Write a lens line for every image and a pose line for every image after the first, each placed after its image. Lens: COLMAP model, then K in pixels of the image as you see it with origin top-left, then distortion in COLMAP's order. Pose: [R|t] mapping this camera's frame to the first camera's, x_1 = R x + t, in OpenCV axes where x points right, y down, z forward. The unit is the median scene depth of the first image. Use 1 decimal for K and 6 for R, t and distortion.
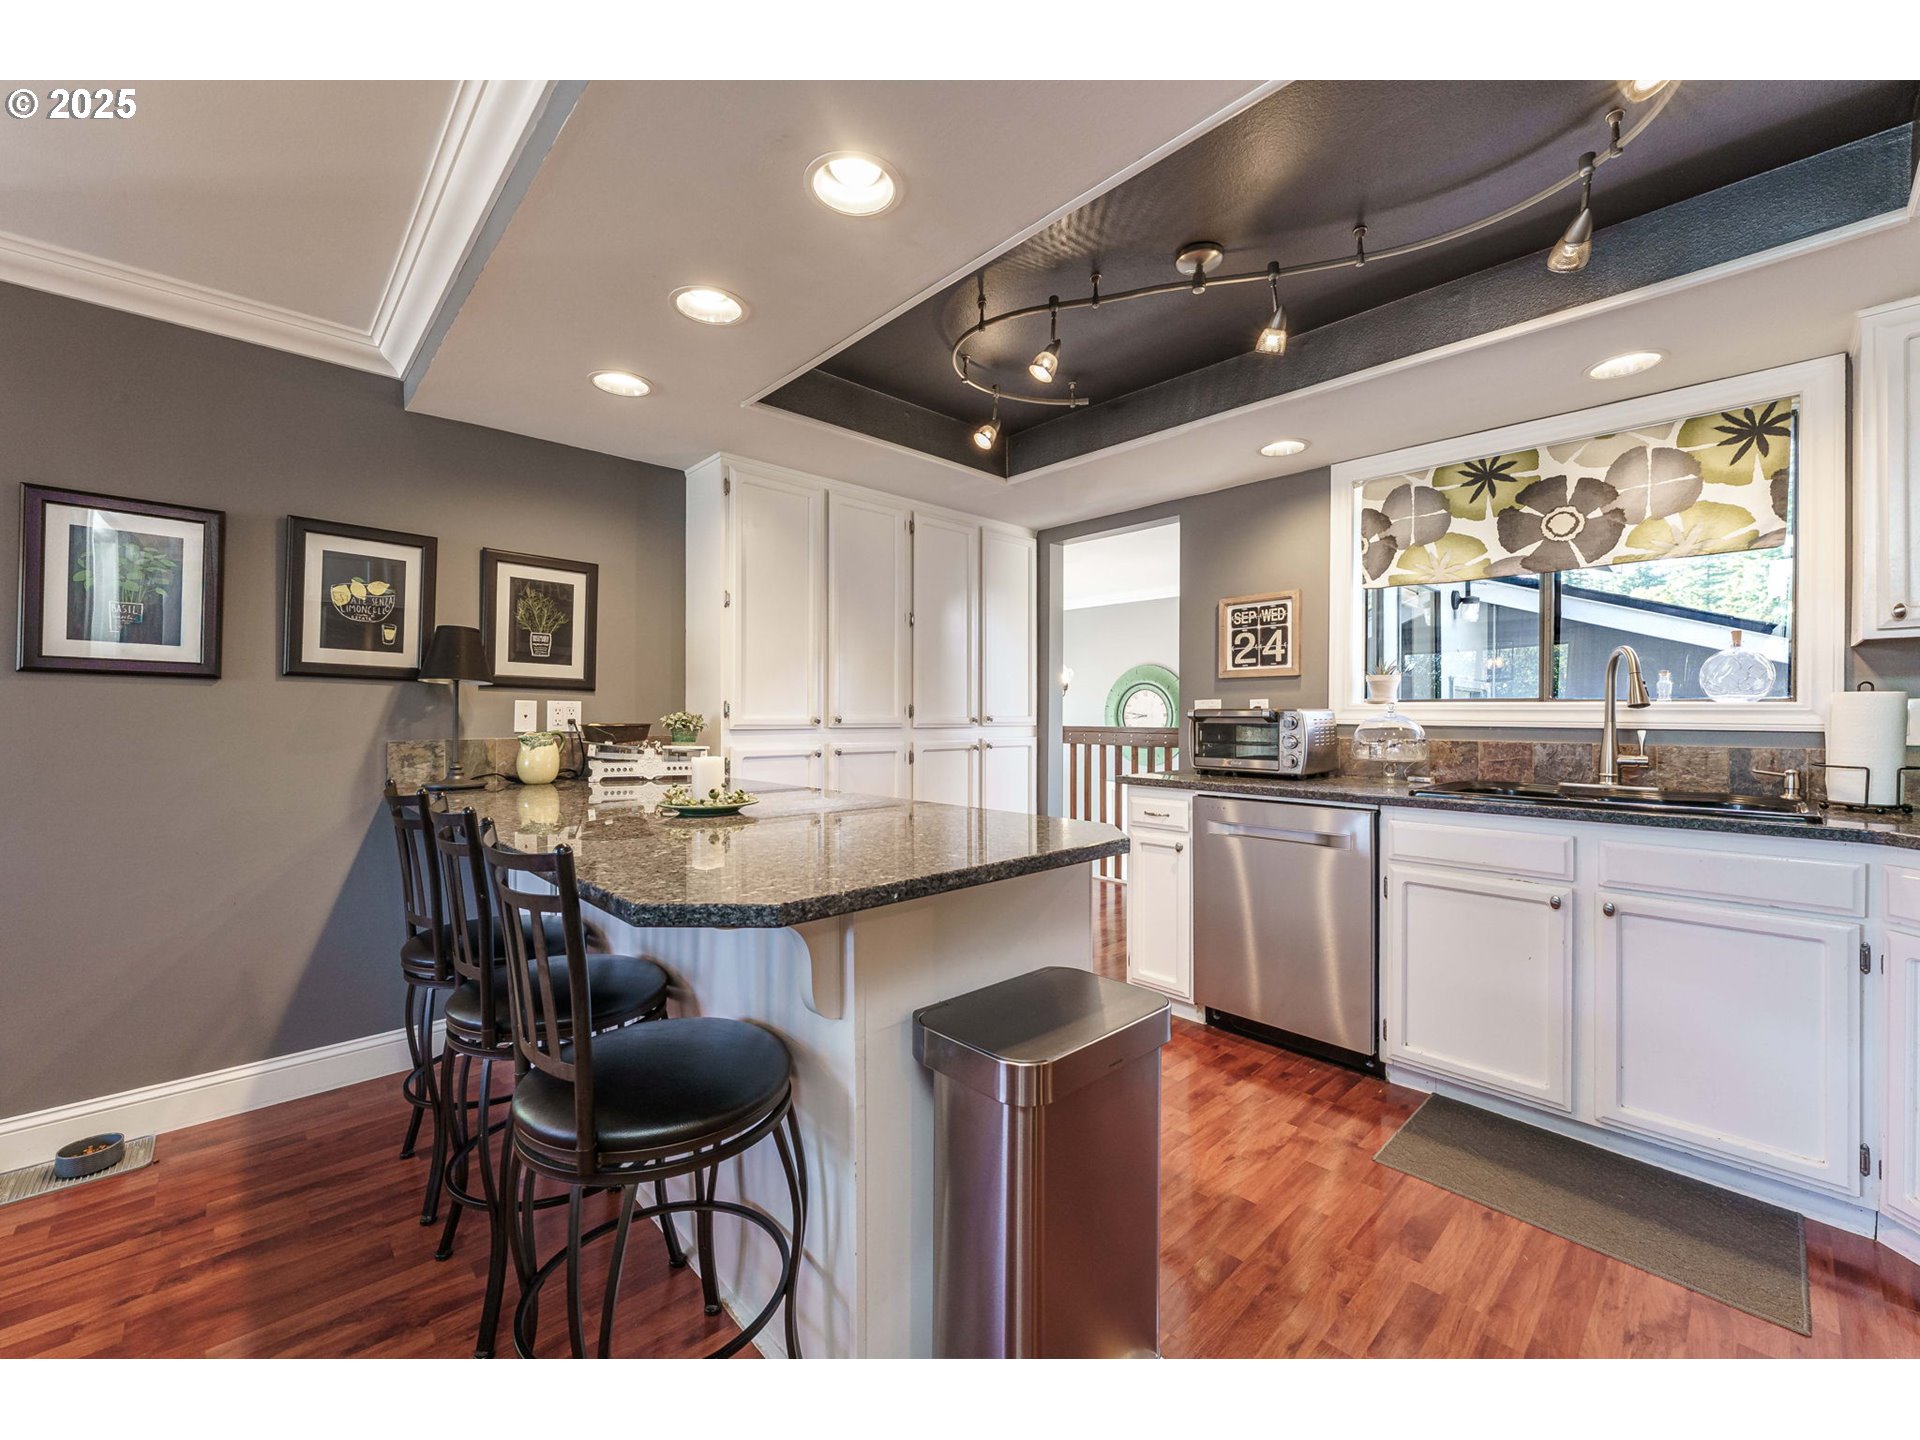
lens RADIAL K [[771.0, 0, 959.0], [0, 771.0, 718.2], [0, 0, 1]] dist [0.000041, -0.001105]
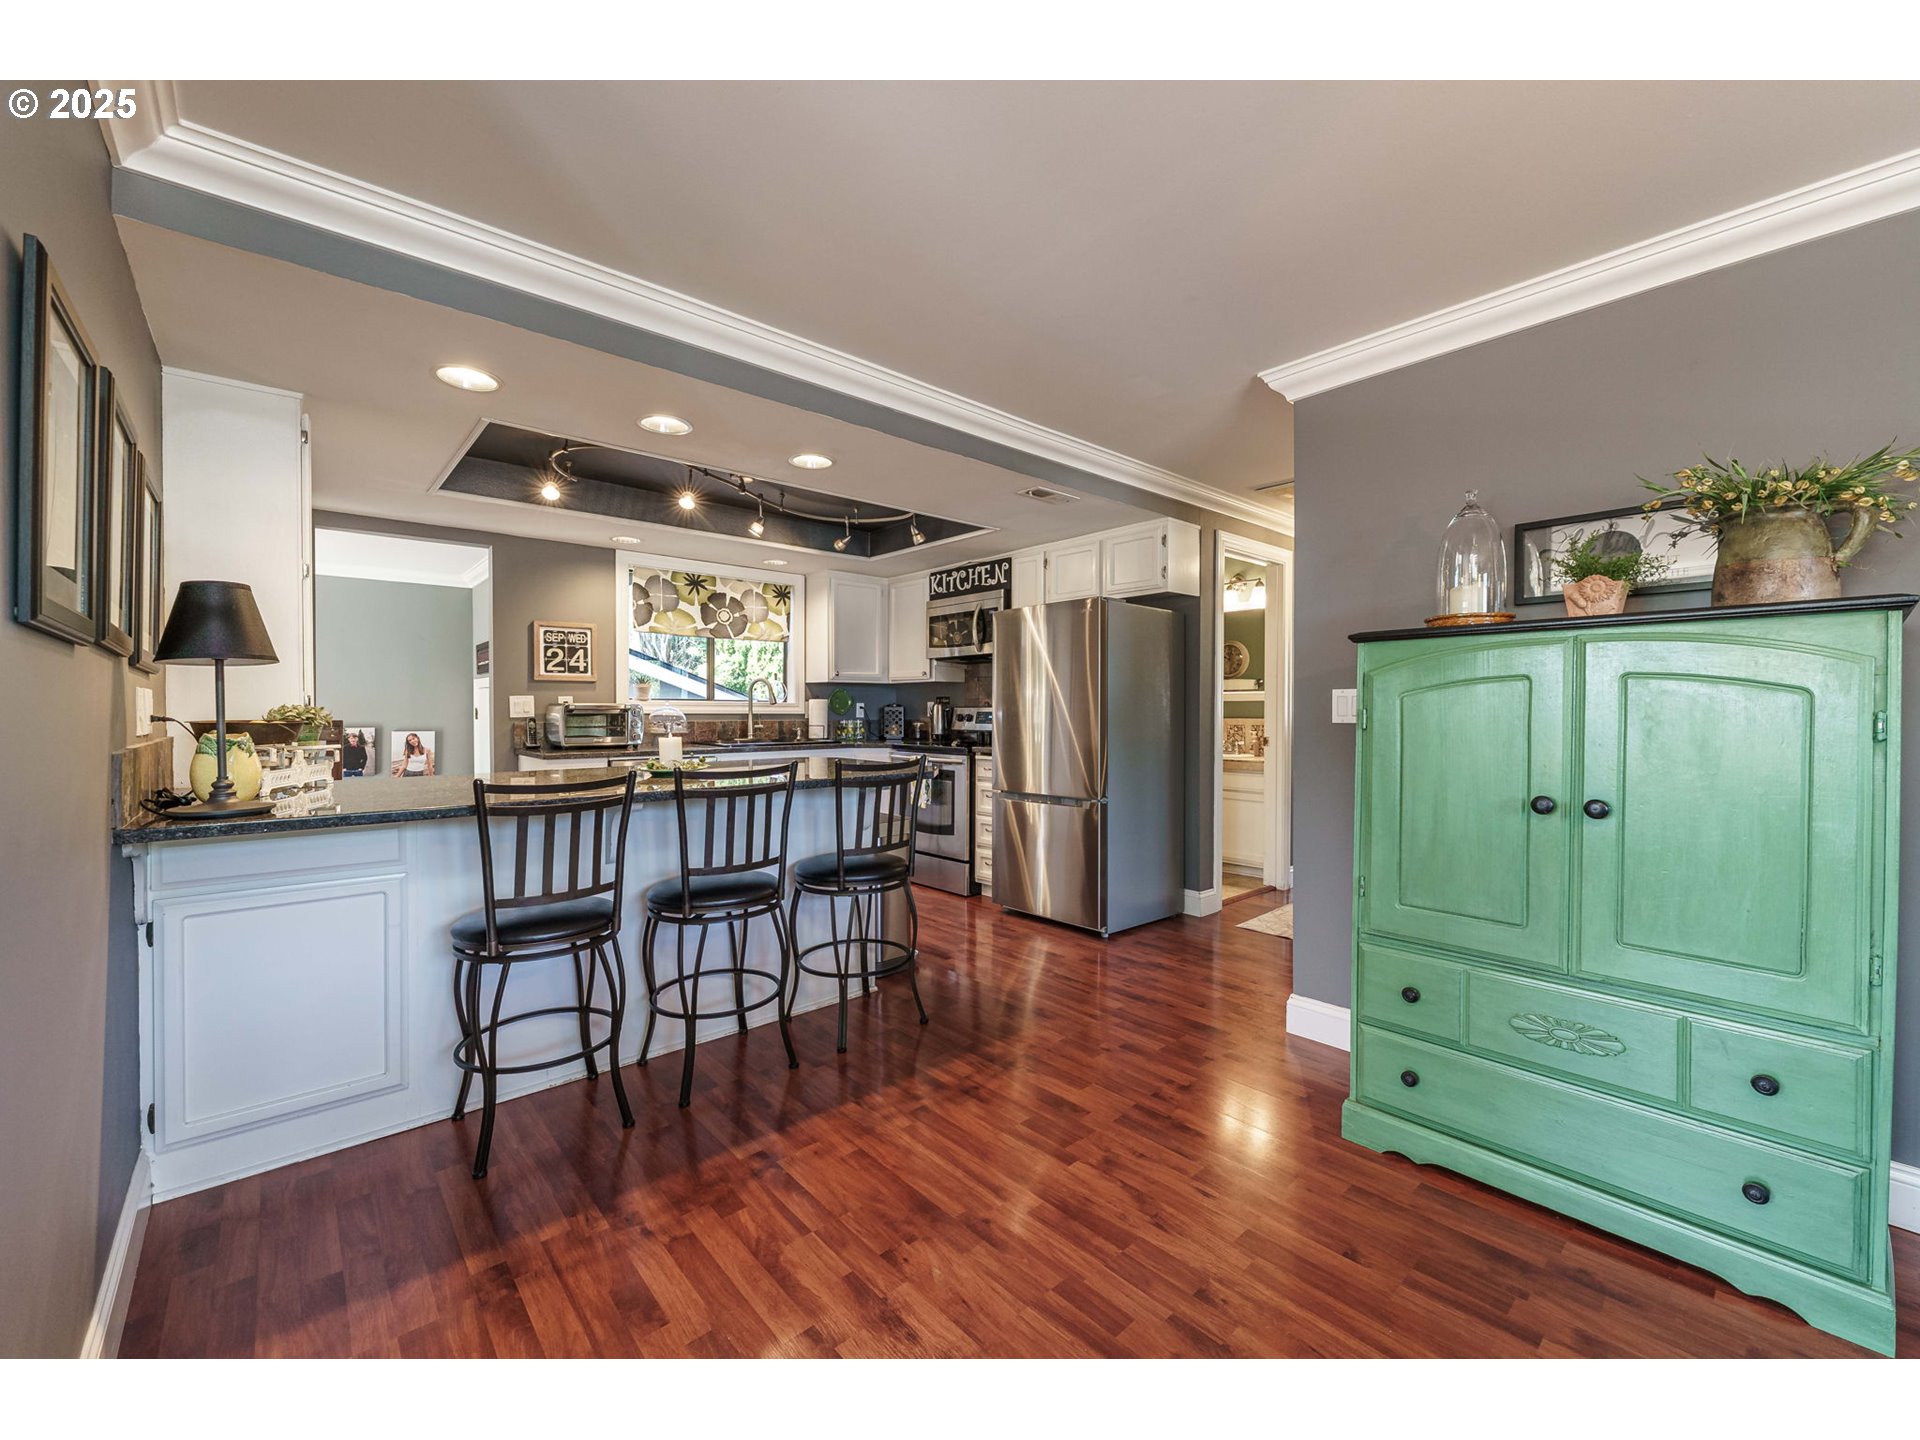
lens RADIAL K [[771.0, 0, 952.6], [0, 771.0, 711.5], [0, 0, 1]] dist [0.000041, -0.001105]
pose [[0.042291, -0.011060, 0.999044, -1.202799], [-0.000671, 0.999938, 0.011098, -0.015512], [-0.999105, -0.001139, 0.042281, 0.271974]]
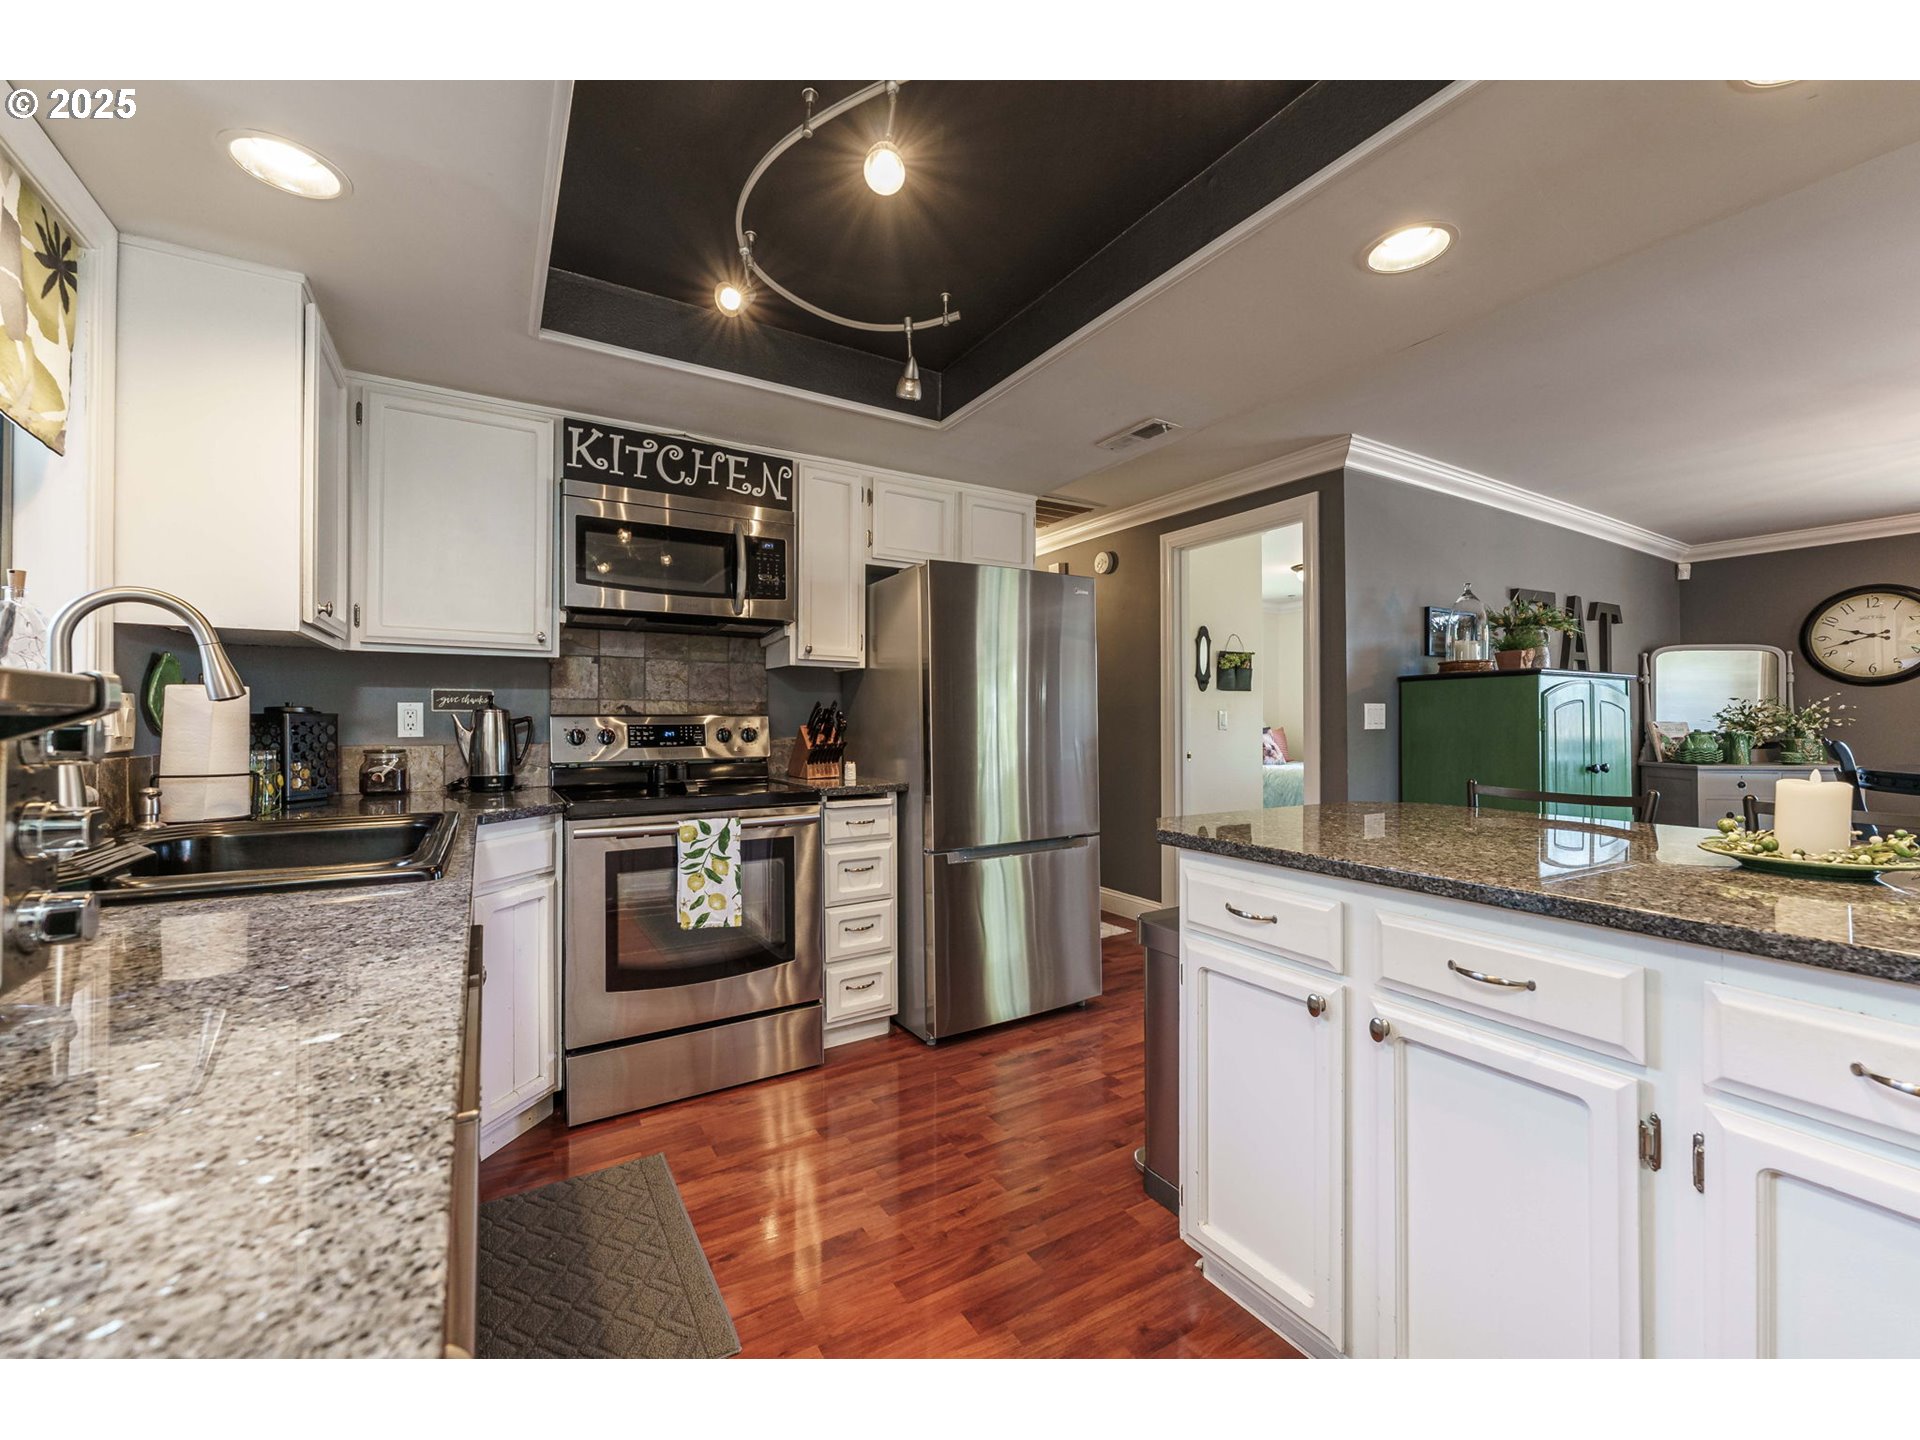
lens RADIAL K [[771.0, 0, 958.8], [0, 771.0, 706.4], [0, 0, 1]] dist [0.000041, -0.001105]
pose [[-0.977940, -0.002985, 0.208865, 0.150380], [-0.006640, 0.999837, -0.016799, -0.002699], [-0.208780, -0.017815, -0.977800, 1.187256]]
